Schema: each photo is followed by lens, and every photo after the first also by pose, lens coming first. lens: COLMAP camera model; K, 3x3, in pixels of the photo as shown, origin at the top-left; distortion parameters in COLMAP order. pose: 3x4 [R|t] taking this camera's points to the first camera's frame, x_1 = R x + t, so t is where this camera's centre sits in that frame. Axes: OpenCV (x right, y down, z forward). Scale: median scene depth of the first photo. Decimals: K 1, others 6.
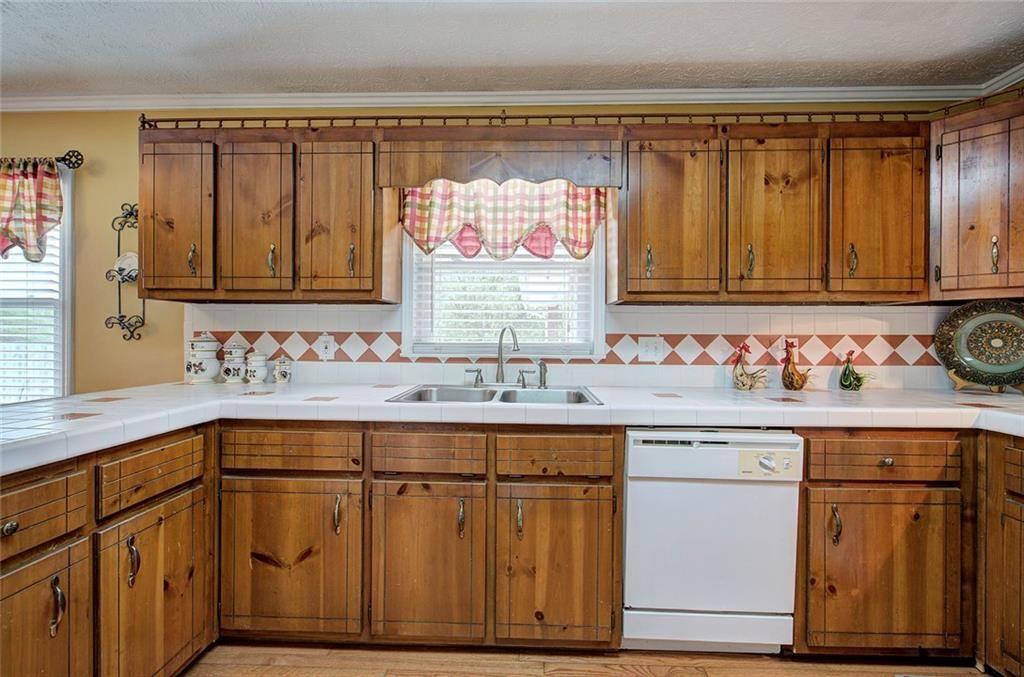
lens RADIAL K [[436.6, 0, 514.0], [0, 436.6, 335.9], [0, 0, 1]] dist [-0.002742, 0.000208]
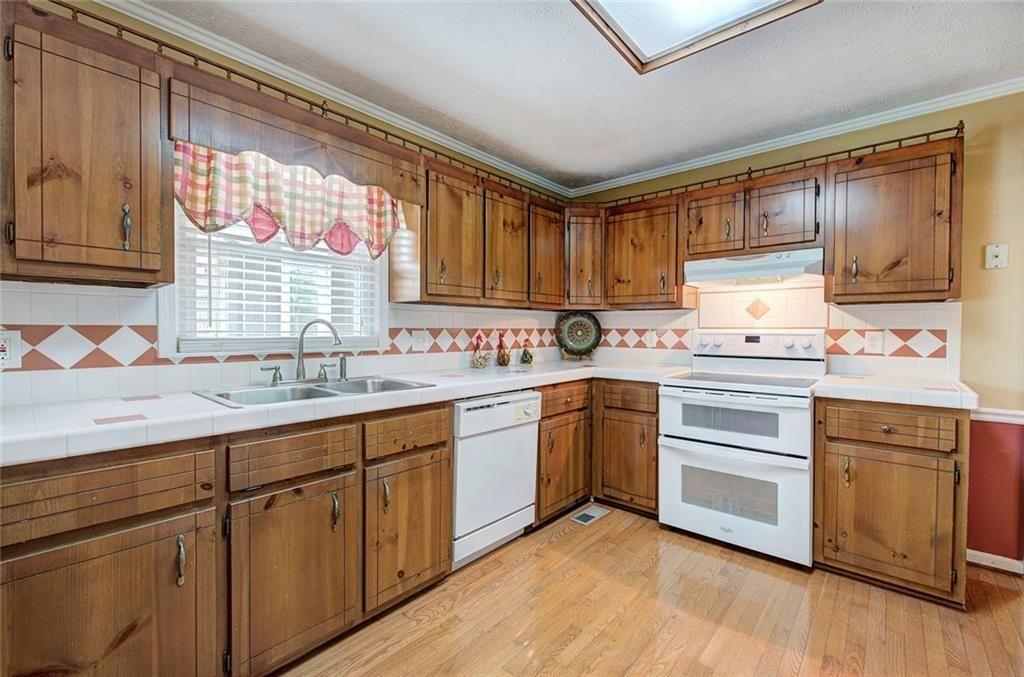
lens RADIAL K [[435.9, 0, 510.0], [0, 435.9, 335.8], [0, 0, 1]] dist [-0.001153, 0.000569]
pose [[0.634727, -0.013812, 0.772613, -0.548941], [0.000634, 0.999849, 0.017353, -0.004555], [-0.772736, -0.010525, 0.634640, 0.048114]]
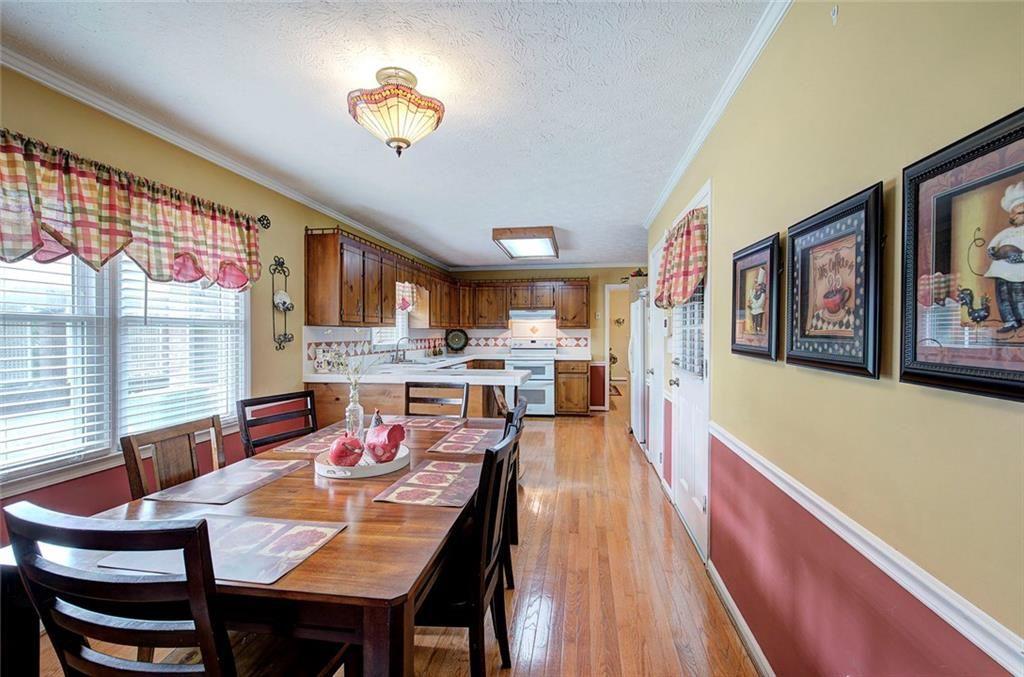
lens RADIAL K [[436.6, 0, 514.0], [0, 436.6, 335.9], [0, 0, 1]] dist [-0.002742, 0.000208]
pose [[0.123724, -0.012690, 0.992236, -2.767906], [0.002469, 0.999919, 0.012481, -0.067492], [-0.992314, 0.000906, 0.123745, 0.044636]]
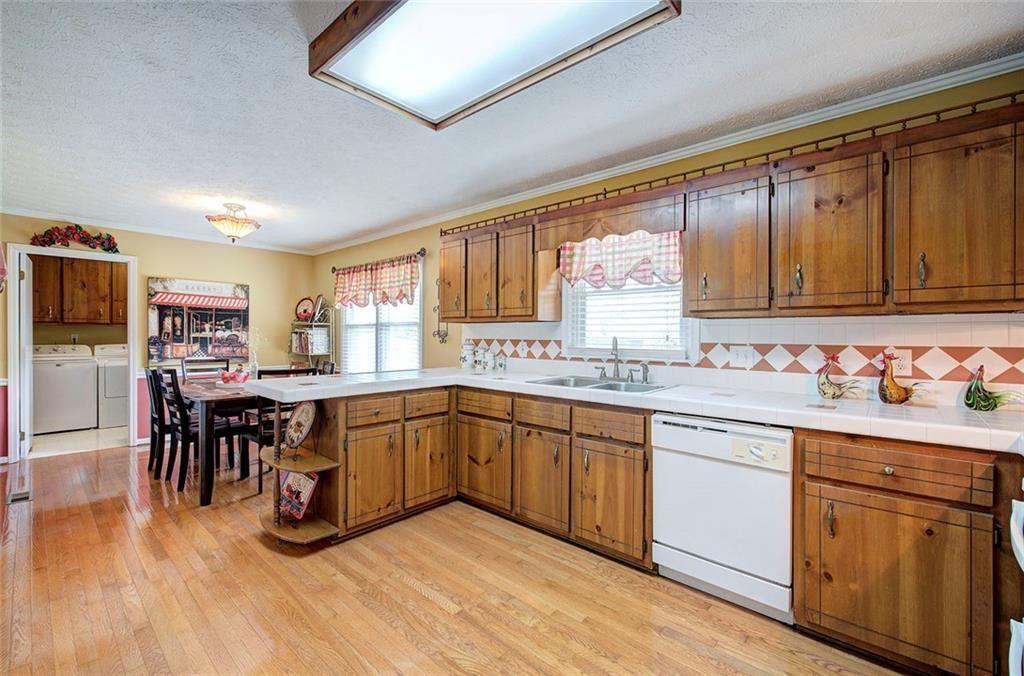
lens RADIAL K [[435.9, 0, 510.0], [0, 435.9, 335.3], [0, 0, 1]] dist [-0.001153, 0.000569]
pose [[0.764361, -0.000547, -0.644789, 0.695203], [-0.000906, 0.999998, -0.001923, -0.027220], [0.644788, 0.002054, 0.764358, -0.317531]]
